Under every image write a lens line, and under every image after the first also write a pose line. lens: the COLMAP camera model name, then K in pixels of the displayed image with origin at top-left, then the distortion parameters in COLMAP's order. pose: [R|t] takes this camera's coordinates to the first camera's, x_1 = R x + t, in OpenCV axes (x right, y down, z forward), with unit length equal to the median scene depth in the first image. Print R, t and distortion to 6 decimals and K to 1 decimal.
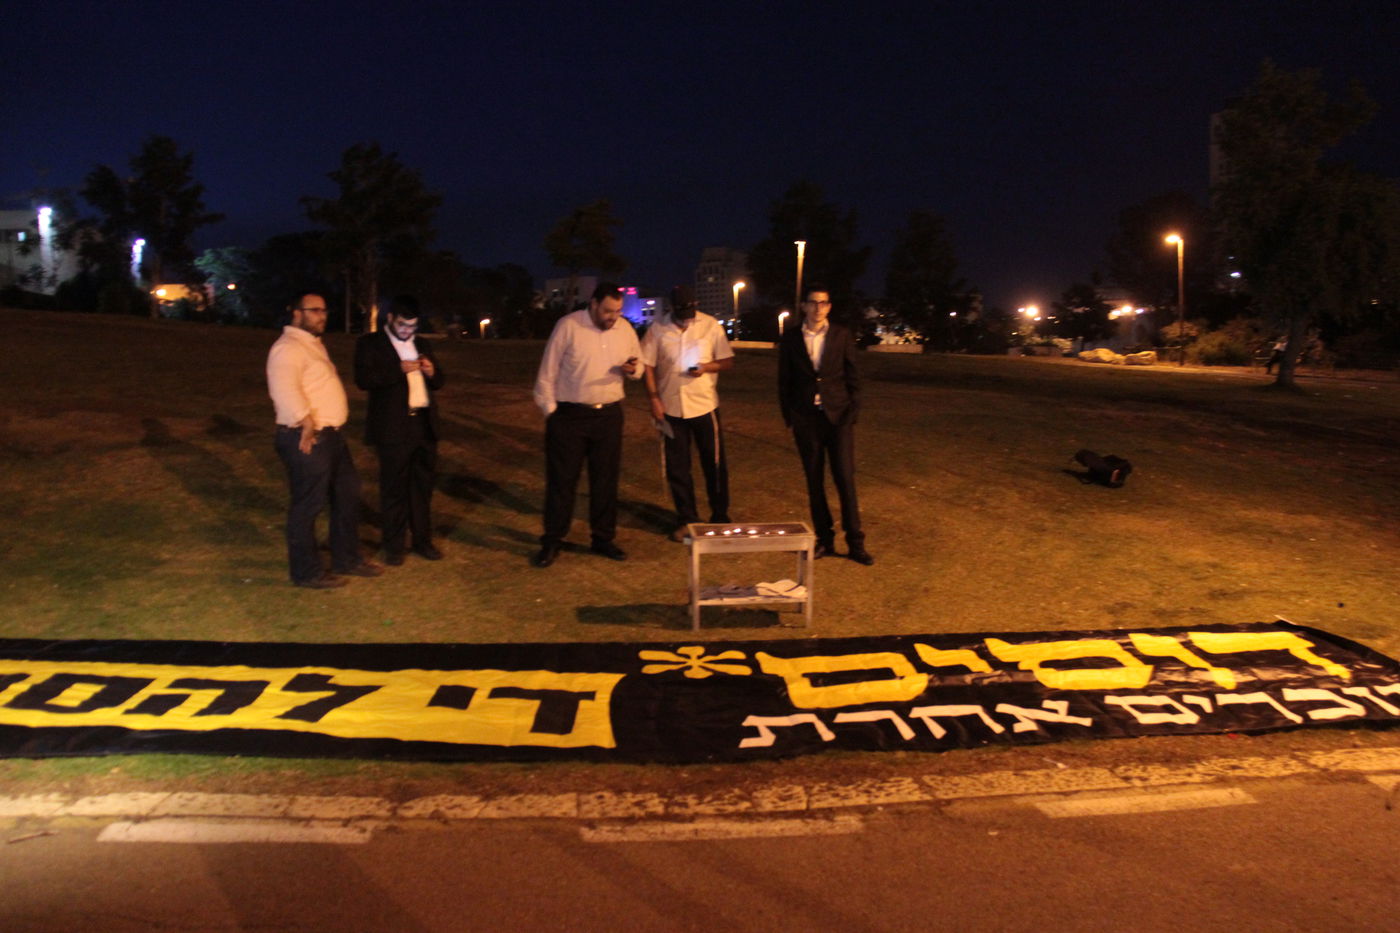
lens RADIAL K [[1087.8, 0, 811.3], [0, 1087.8, 518.9], [0, 0, 1]] dist [-0.149061, 0.059762]
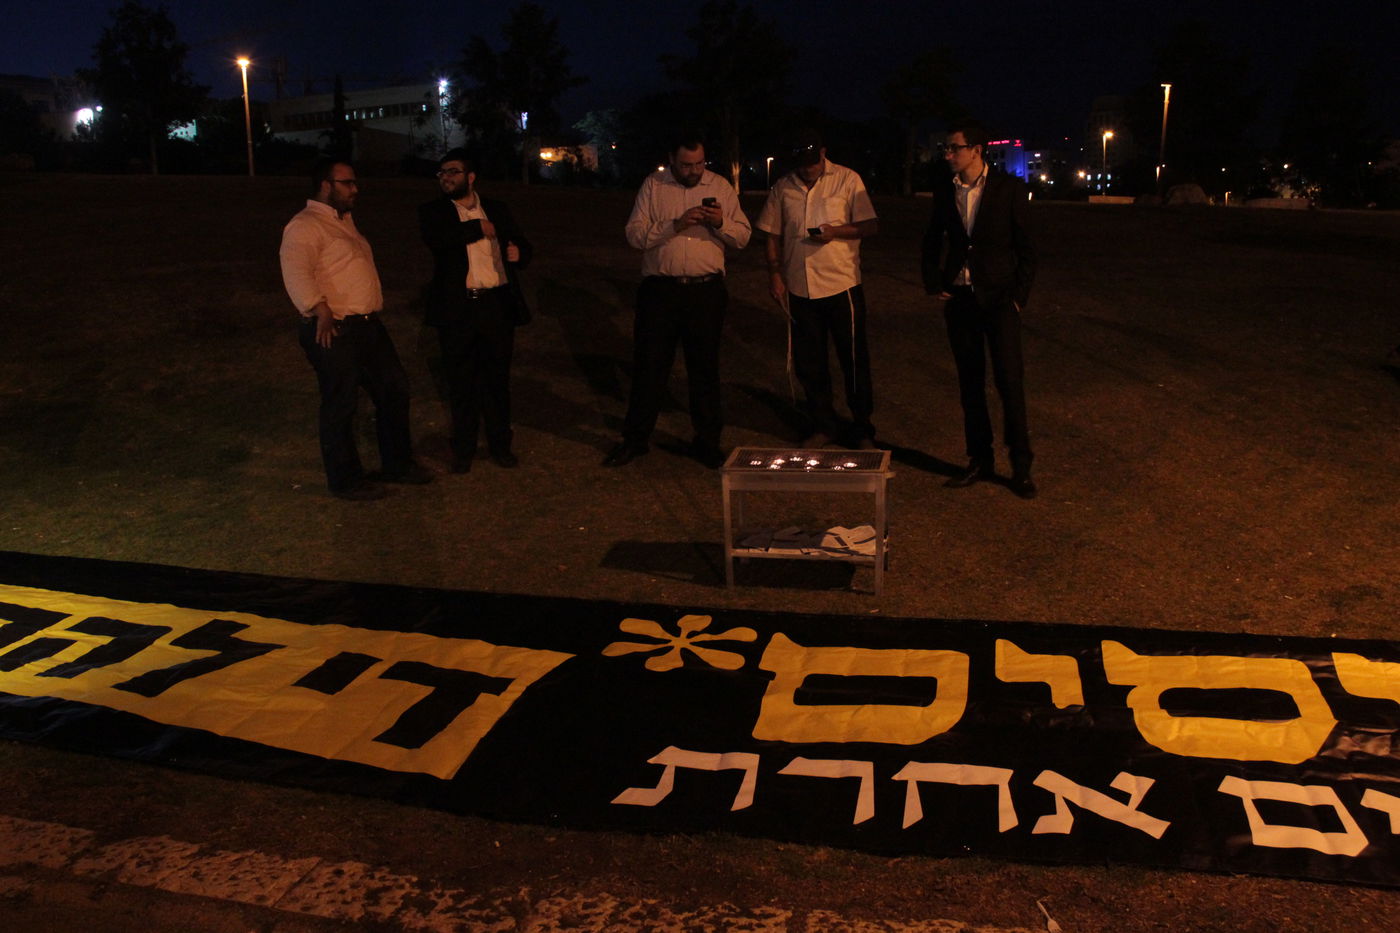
lens RADIAL K [[1143.2, 0, 796.5], [0, 1143.2, 467.3], [0, 0, 1]] dist [-0.162779, 0.084112]
pose [[0.943401, 0.046503, -0.328377, 0.174231], [-0.022215, 0.996758, 0.077335, -0.039298], [0.330909, -0.065663, 0.941375, 0.240285]]
